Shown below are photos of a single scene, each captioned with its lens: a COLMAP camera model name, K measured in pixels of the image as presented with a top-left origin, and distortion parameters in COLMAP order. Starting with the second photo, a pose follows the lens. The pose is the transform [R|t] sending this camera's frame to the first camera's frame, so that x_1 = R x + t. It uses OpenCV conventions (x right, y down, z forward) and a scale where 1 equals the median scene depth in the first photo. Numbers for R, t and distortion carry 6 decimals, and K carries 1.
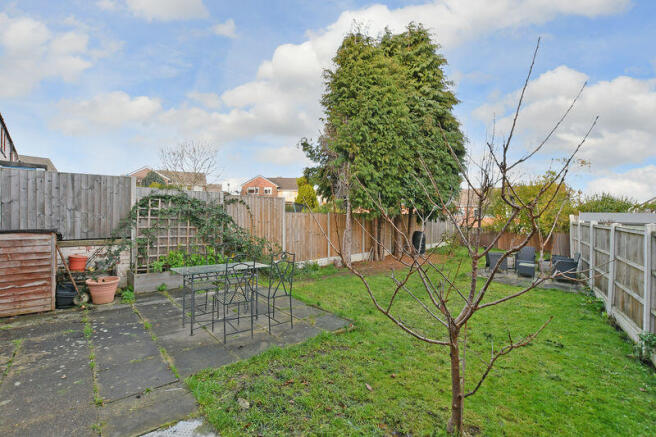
lens RADIAL K [[293.8, 0, 327.6], [0, 293.8, 211.1], [0, 0, 1]] dist [0.000052, 0.000059]
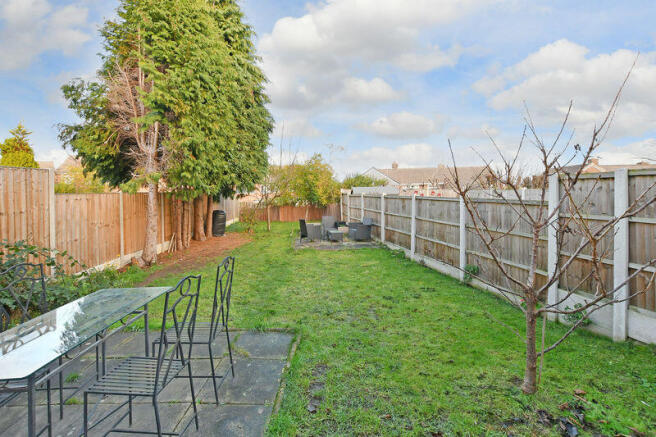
lens RADIAL K [[298.5, 0, 321.9], [0, 298.5, 188.7], [0, 0, 1]] dist [0.000323, -0.000219]
pose [[0.698086, -0.021249, 0.715699, -0.203410], [0.020286, 0.999745, 0.009897, -0.001817], [-0.715727, 0.007610, 0.698339, 0.188892]]
